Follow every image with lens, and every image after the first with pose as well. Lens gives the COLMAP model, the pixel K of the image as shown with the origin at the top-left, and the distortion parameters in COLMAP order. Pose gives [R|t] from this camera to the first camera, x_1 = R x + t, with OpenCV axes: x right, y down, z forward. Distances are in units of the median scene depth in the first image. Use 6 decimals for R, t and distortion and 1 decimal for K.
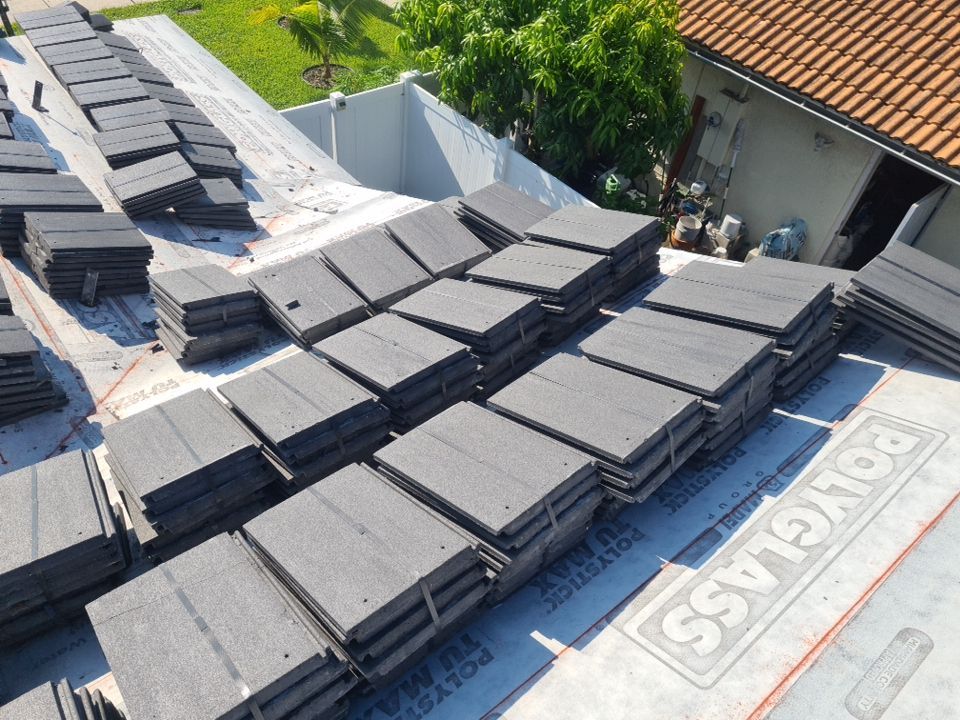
lens RADIAL K [[746.1, 0, 479.4], [0, 746.1, 360.2], [0, 0, 1]] dist [0.037681, -0.023027]
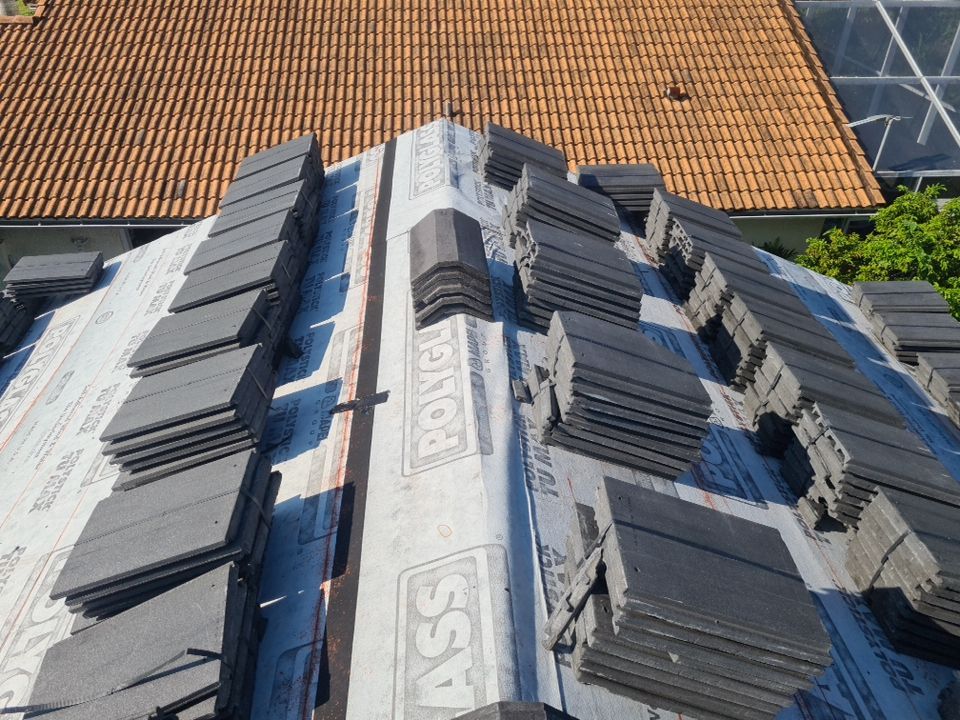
lens RADIAL K [[746.1, 0, 476.8], [0, 746.1, 357.4], [0, 0, 1]] dist [0.037681, -0.023027]
pose [[0.597751, -0.519417, 0.610656, -0.021290], [0.601695, 0.794037, 0.086419, 0.175589], [-0.529770, 0.315772, 0.787167, -0.325416]]
